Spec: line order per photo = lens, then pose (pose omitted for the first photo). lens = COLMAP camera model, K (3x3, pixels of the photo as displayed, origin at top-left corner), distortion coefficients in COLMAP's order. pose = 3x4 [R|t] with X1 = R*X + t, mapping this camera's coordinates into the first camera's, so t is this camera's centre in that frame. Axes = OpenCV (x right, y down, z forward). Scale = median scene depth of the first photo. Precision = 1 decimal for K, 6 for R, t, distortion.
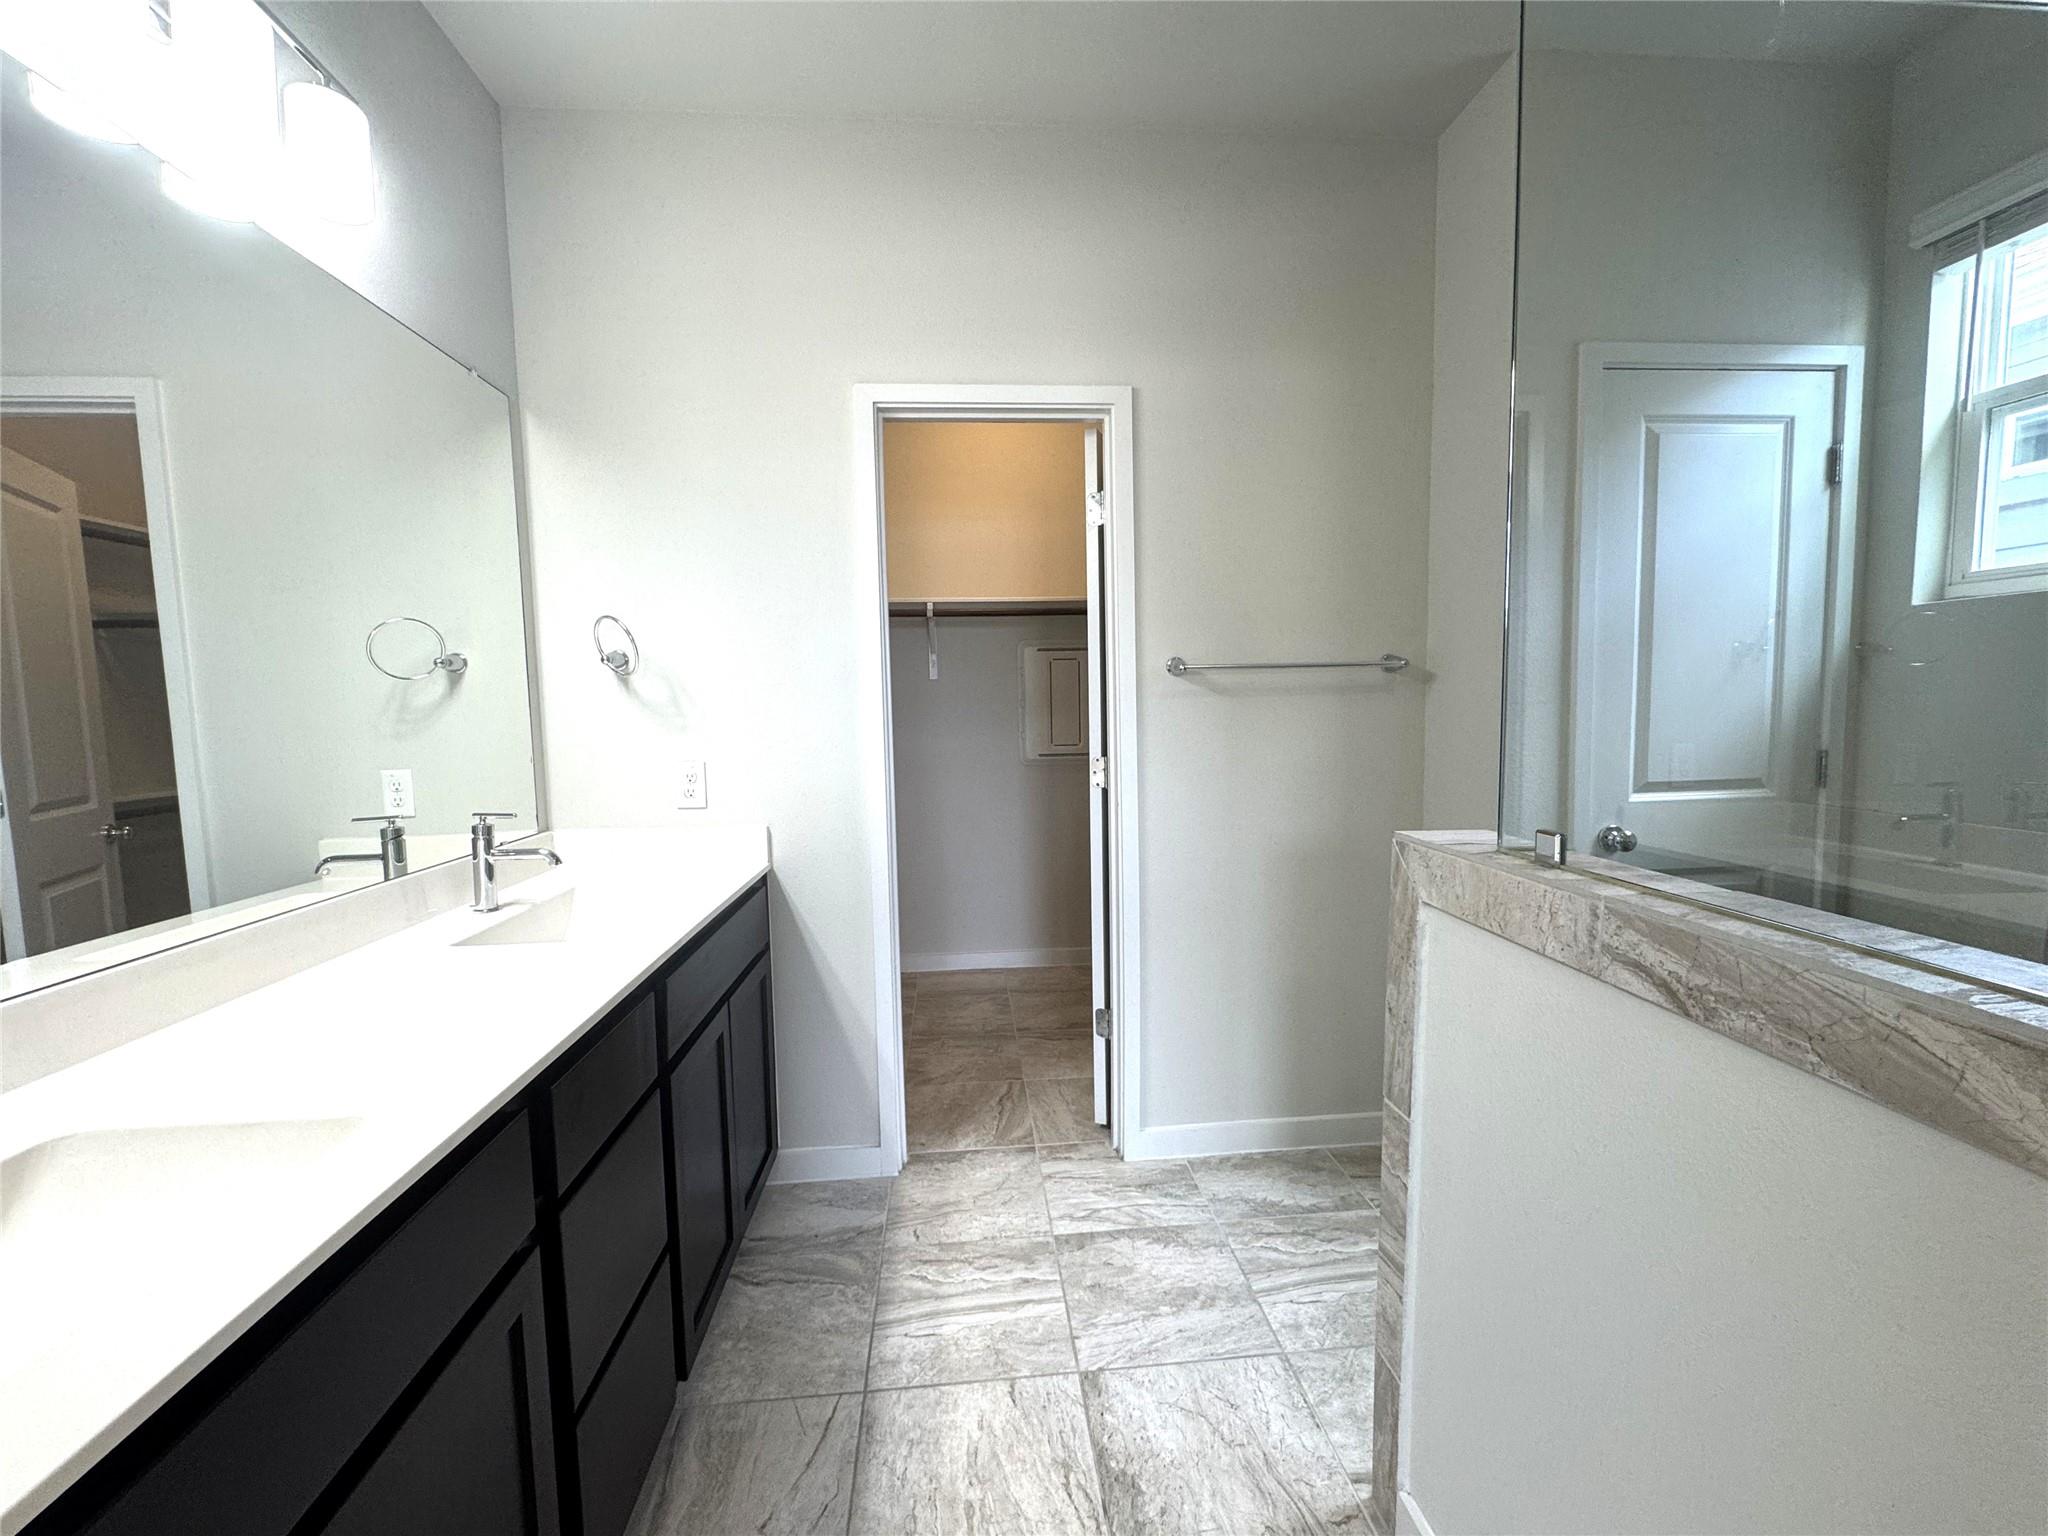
lens RADIAL K [[825.0, 0, 1020.2], [0, 825.0, 772.2], [0, 0, 1]] dist [-0.003066, 0.000627]
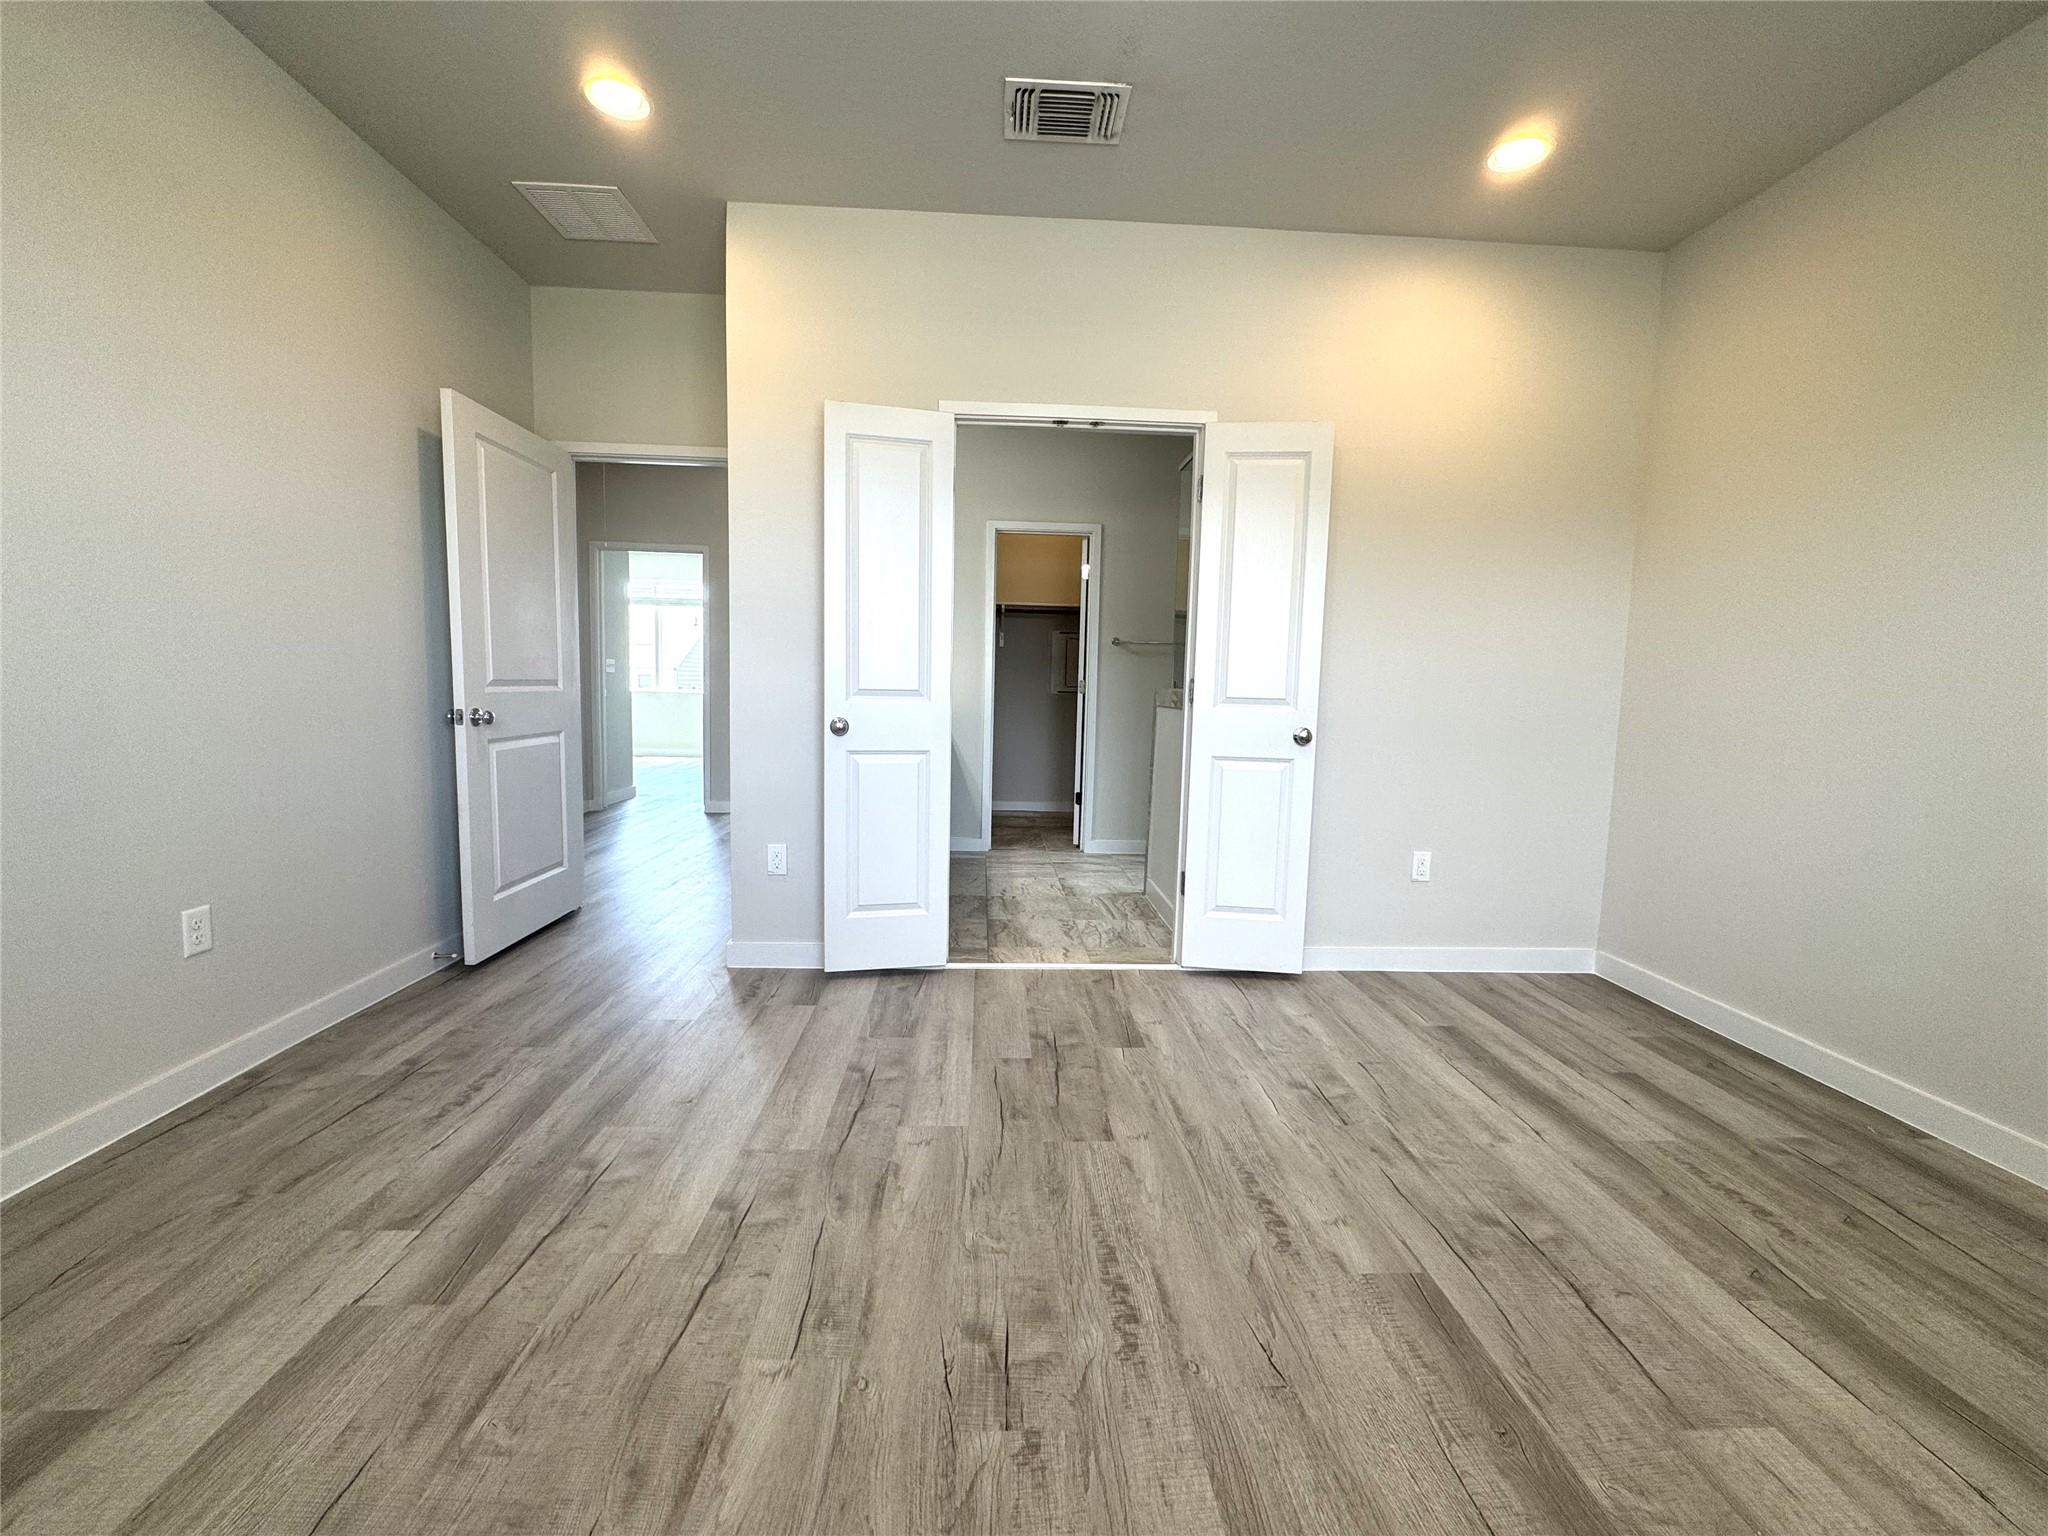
lens RADIAL K [[825.0, 0, 1032.6], [0, 825.0, 761.7], [0, 0, 1]] dist [-0.003066, 0.000627]
pose [[0.998913, 0.046569, -0.001877, -0.028239], [-0.046515, 0.998662, 0.022582, 0.174649], [0.002926, -0.022470, 0.999743, -1.371219]]
